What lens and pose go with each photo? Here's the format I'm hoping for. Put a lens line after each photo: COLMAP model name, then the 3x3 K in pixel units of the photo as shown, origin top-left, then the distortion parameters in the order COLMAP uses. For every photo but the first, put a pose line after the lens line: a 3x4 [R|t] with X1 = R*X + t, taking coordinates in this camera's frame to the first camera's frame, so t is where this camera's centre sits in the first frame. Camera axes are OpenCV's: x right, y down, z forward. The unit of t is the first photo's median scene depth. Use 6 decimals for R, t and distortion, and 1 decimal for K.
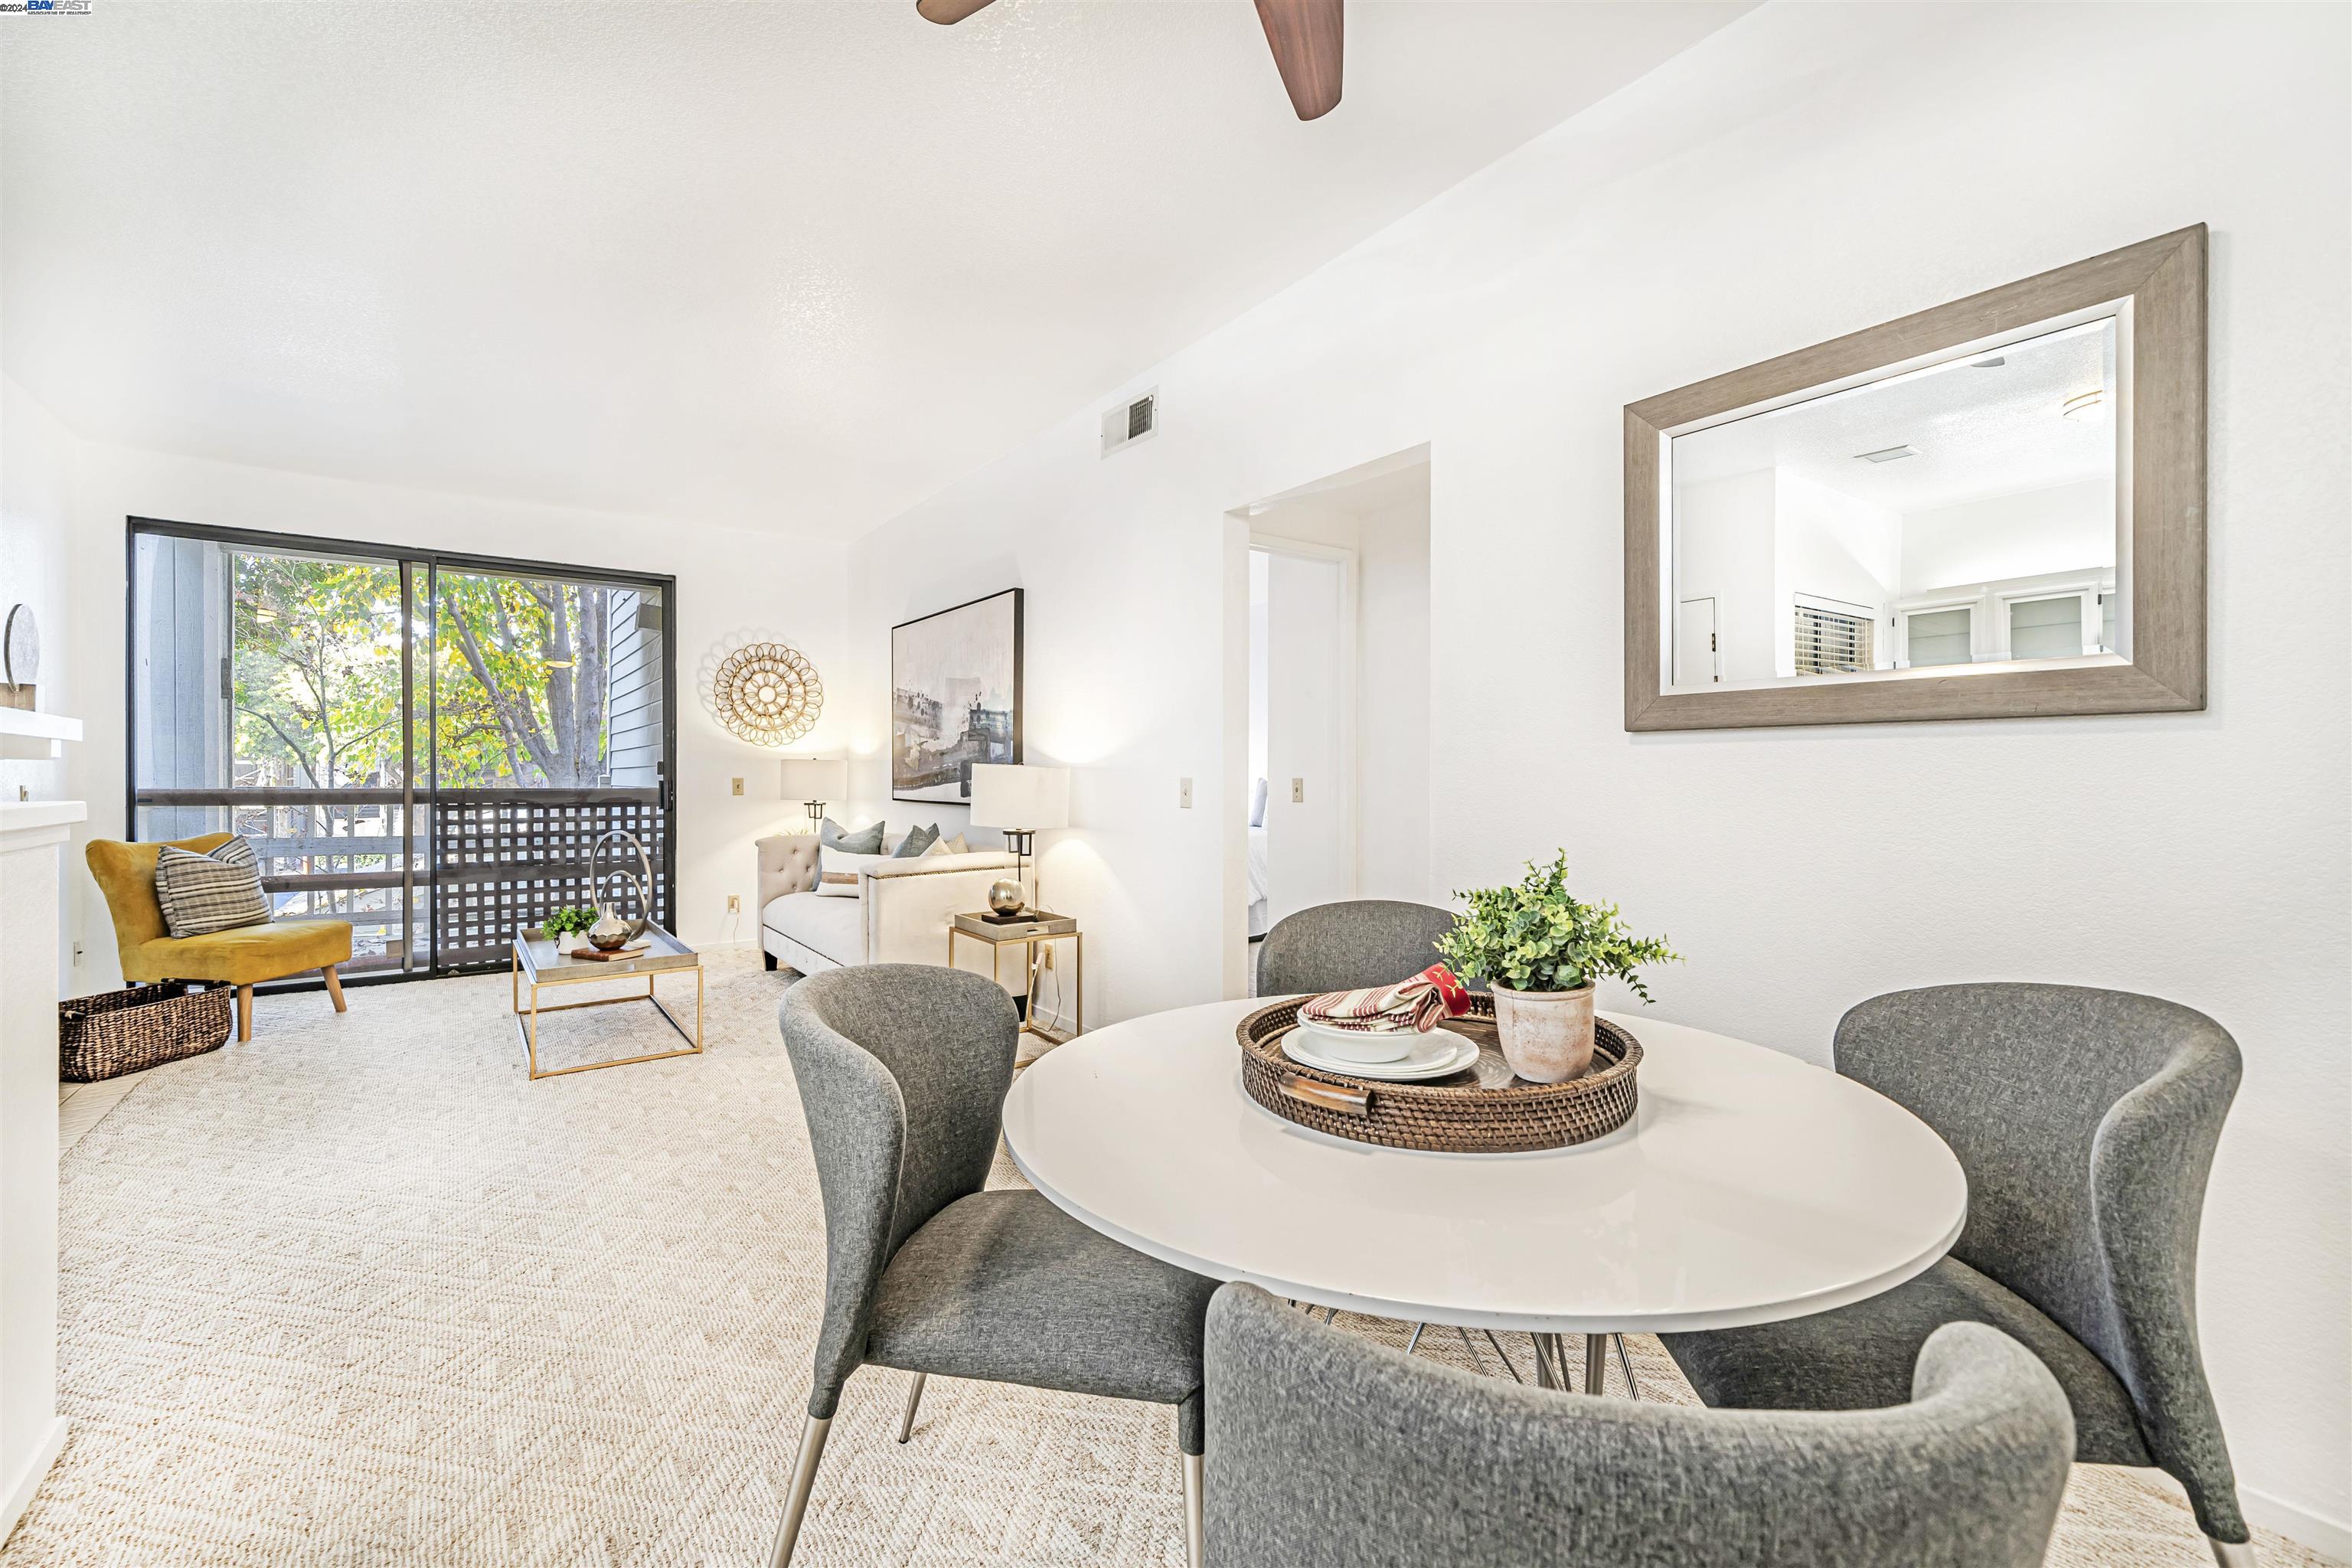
lens RADIAL K [[959.1, 0, 1142.9], [0, 959.1, 776.1], [0, 0, 1]] dist [-0.000505, 0.001468]
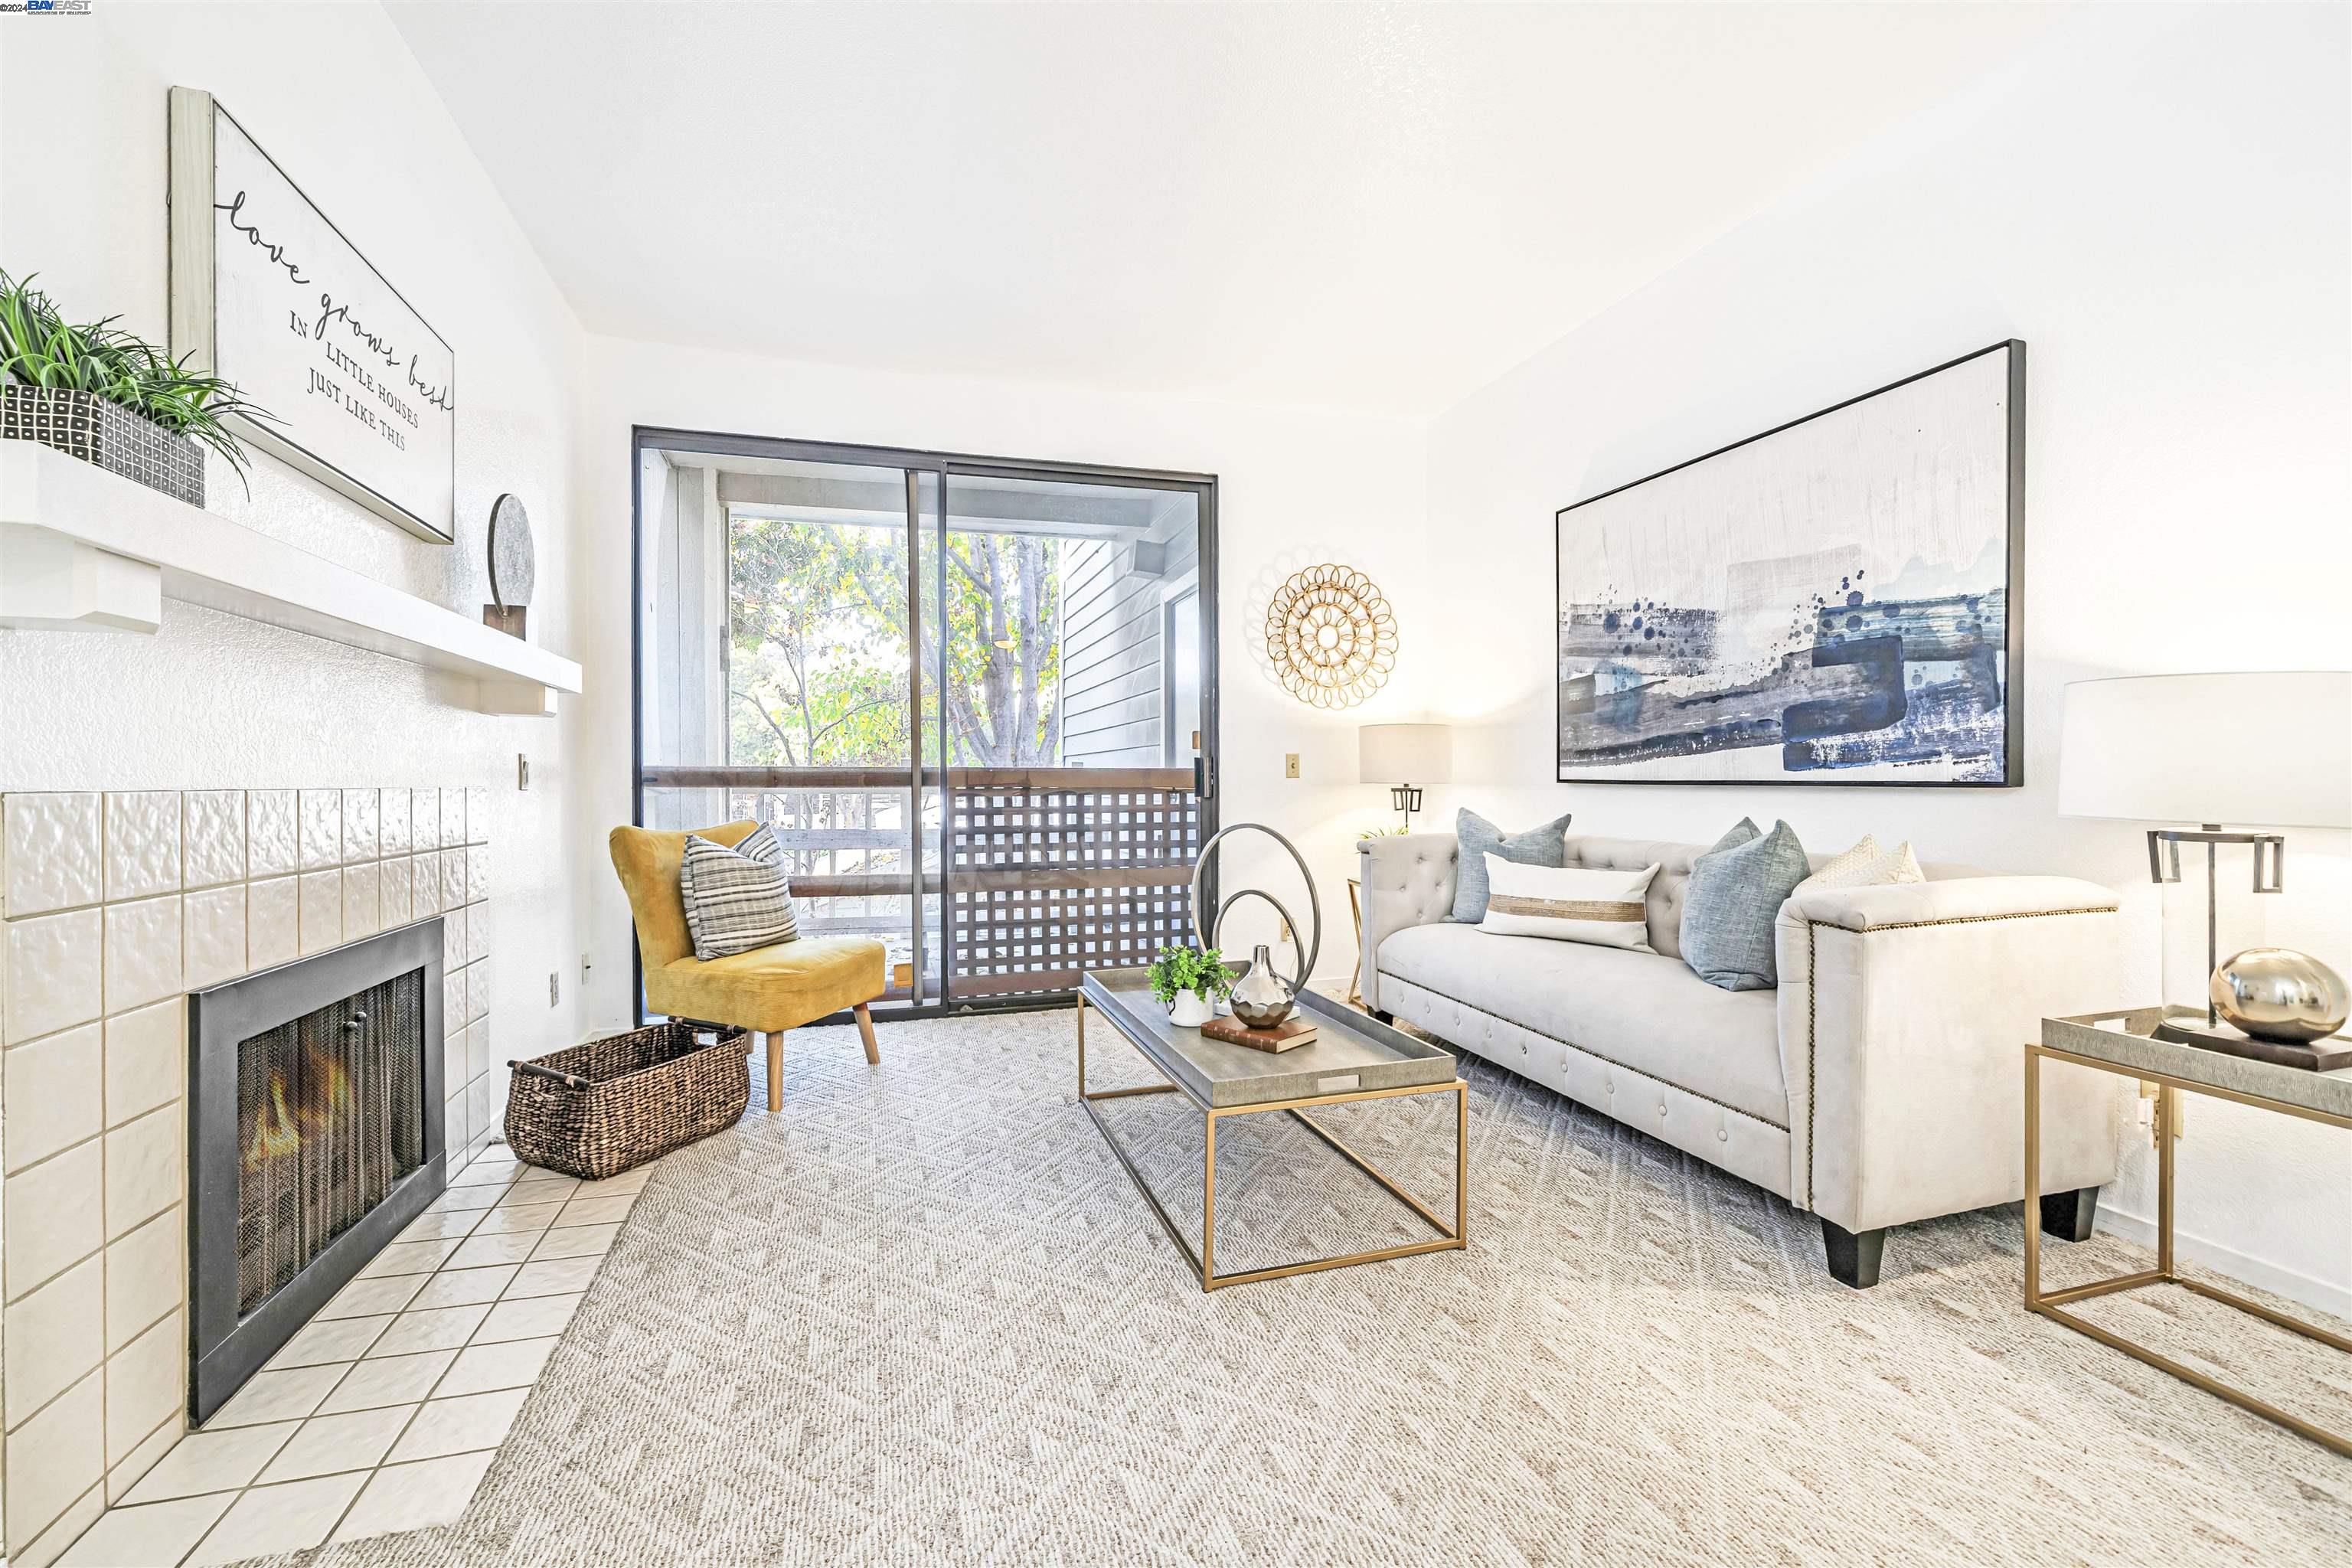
lens RADIAL K [[970.5, 0, 1150.6], [0, 970.5, 778.0], [0, 0, 1]] dist [-0.003435, -0.000053]
pose [[0.943125, -0.004135, -0.332413, -0.337549], [0.004284, 0.999991, -0.000285, 0.023756], [0.332411, -0.001156, 0.943134, 0.336550]]
